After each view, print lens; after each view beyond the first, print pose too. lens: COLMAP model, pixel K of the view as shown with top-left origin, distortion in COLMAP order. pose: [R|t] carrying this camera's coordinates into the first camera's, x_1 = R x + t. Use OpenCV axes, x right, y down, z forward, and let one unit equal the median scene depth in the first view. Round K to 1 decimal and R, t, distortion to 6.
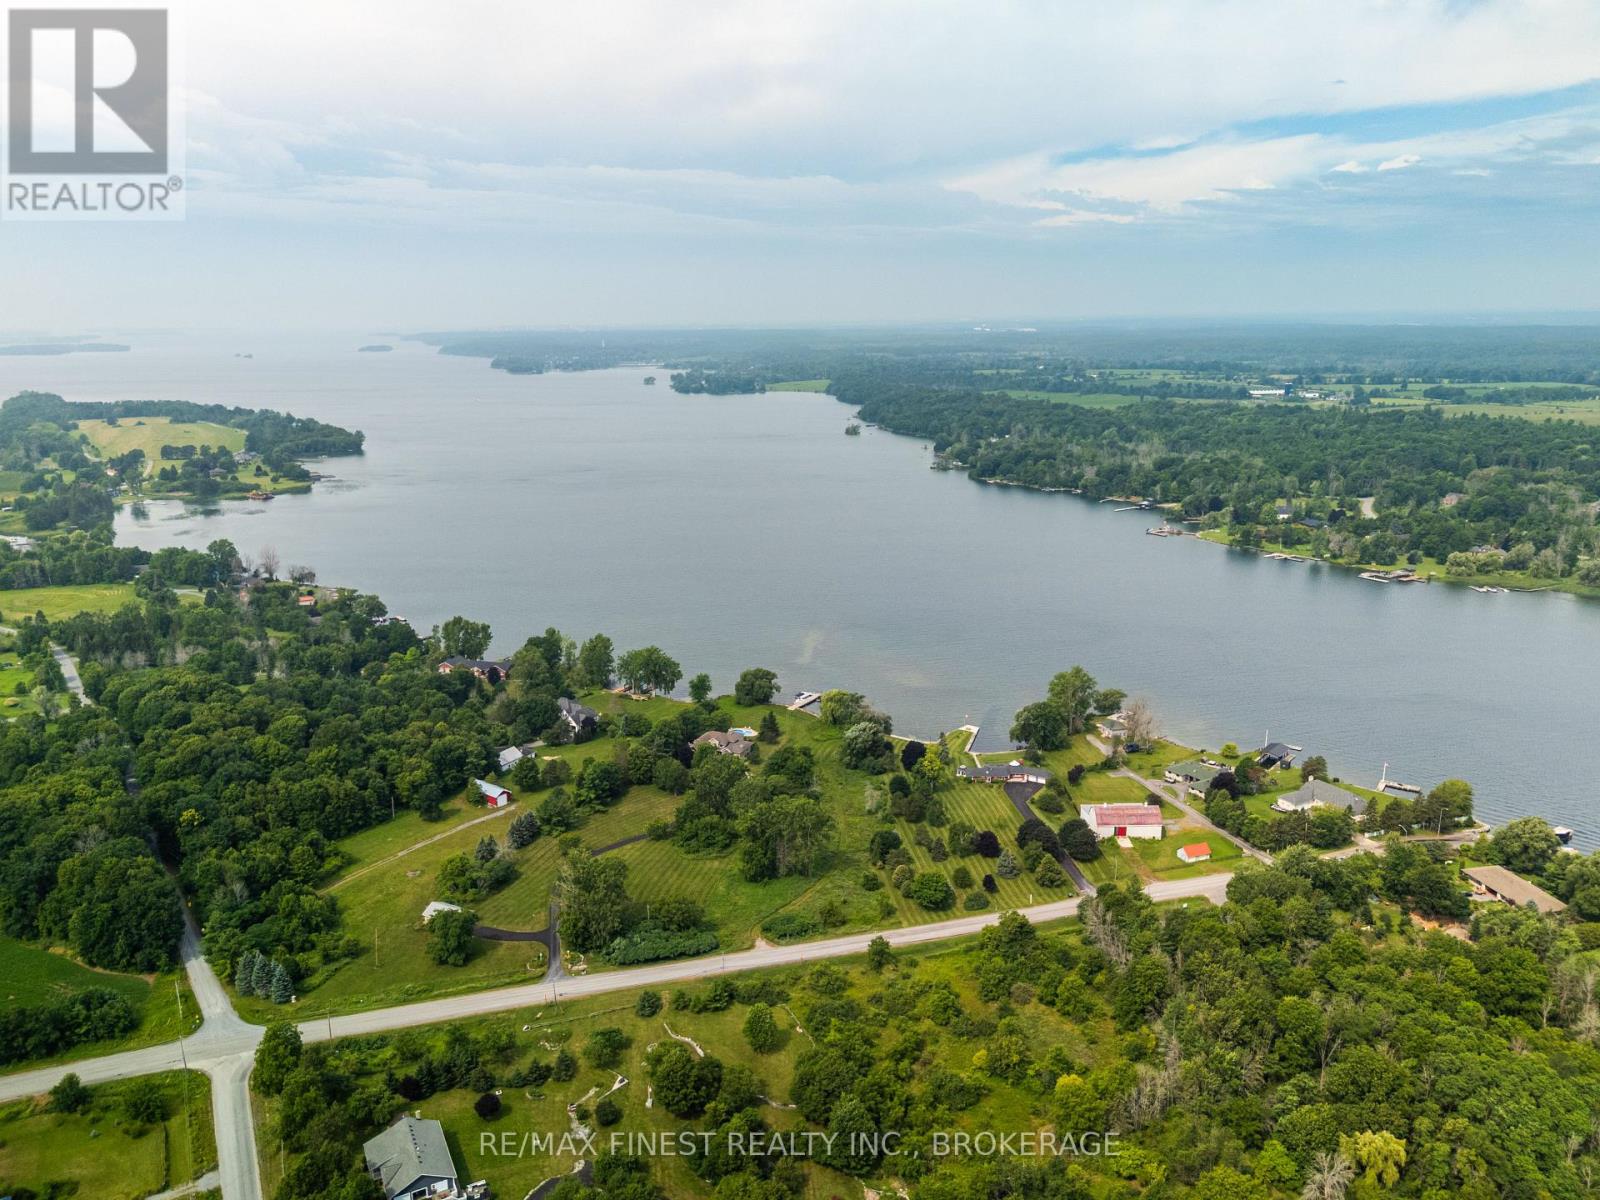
lens RADIAL K [[1171.9, 0, 800.0], [0, 1171.9, 600.0], [0, 0, 1]] dist [0.068189, -0.063786]
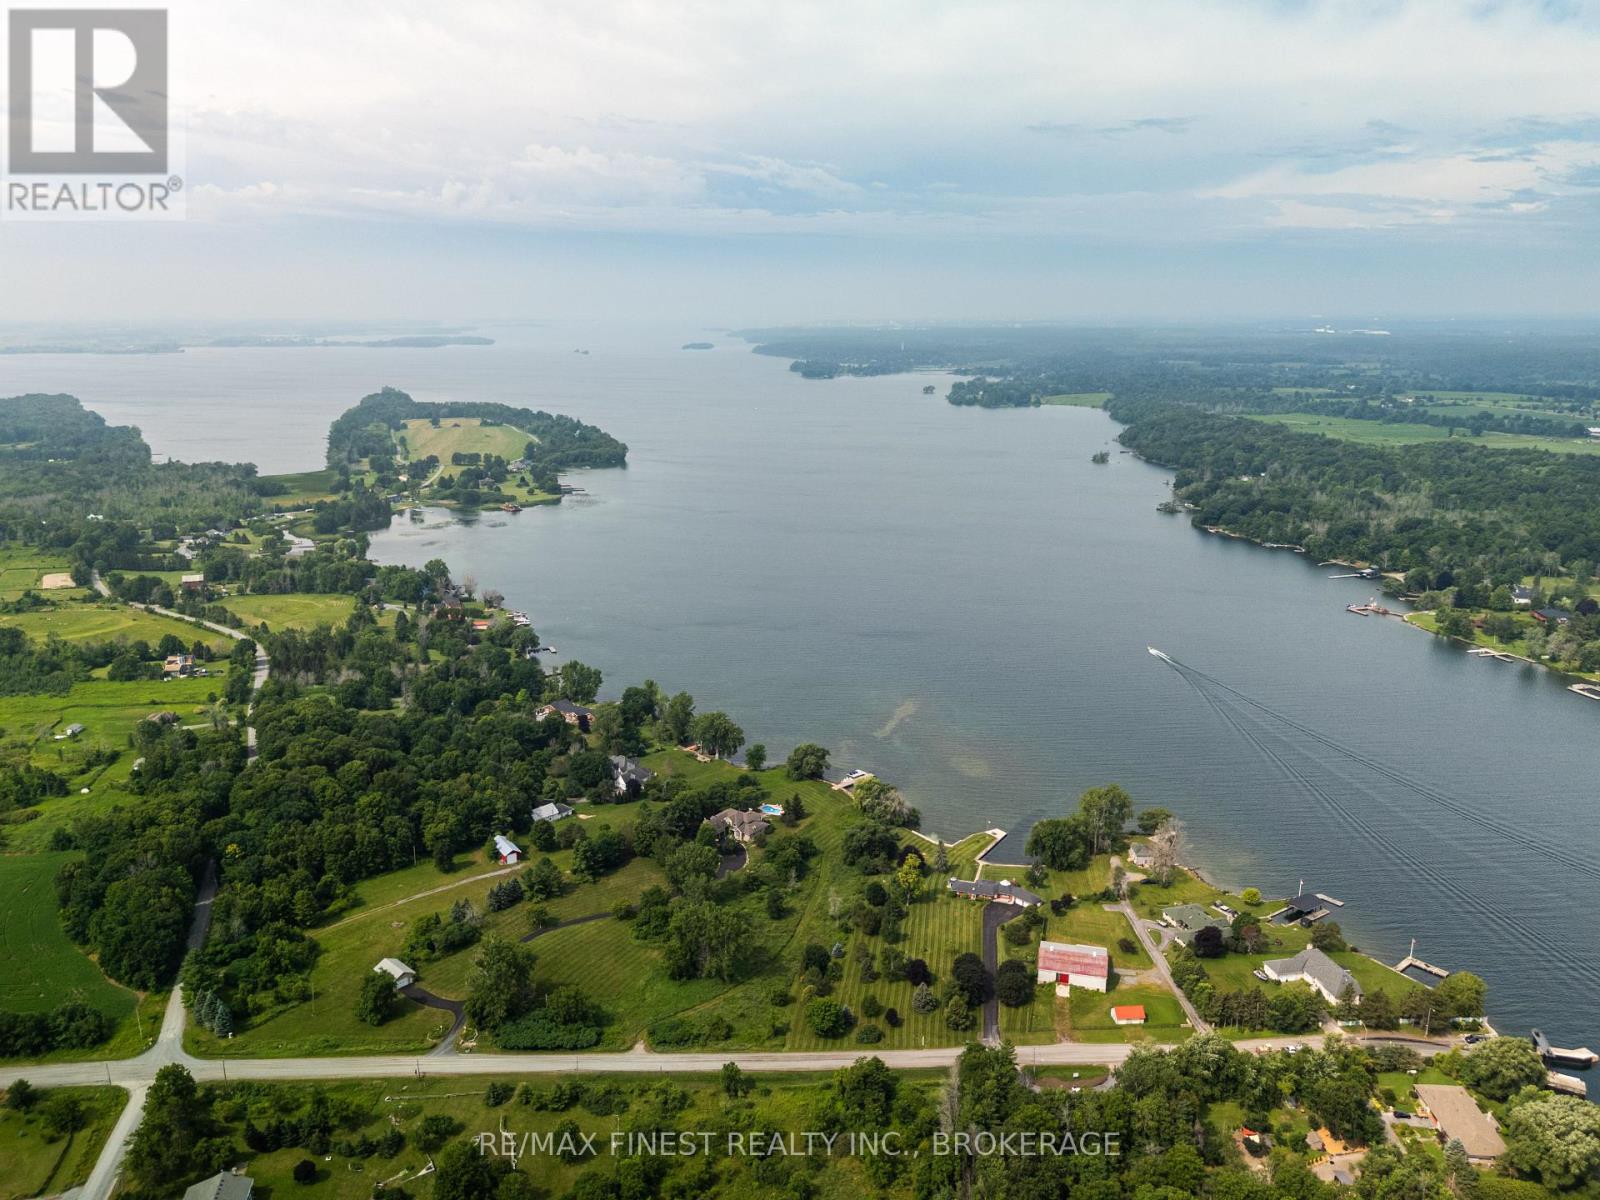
lens RADIAL K [[1171.9, 0, 800.0], [0, 1171.9, 600.0], [0, 0, 1]] dist [0.068189, -0.063786]
pose [[0.964080, 0.074203, -0.255038, 0.248008], [-0.072725, 0.997236, 0.015233, -0.098883], [0.255463, 0.003862, 0.966811, -0.001961]]
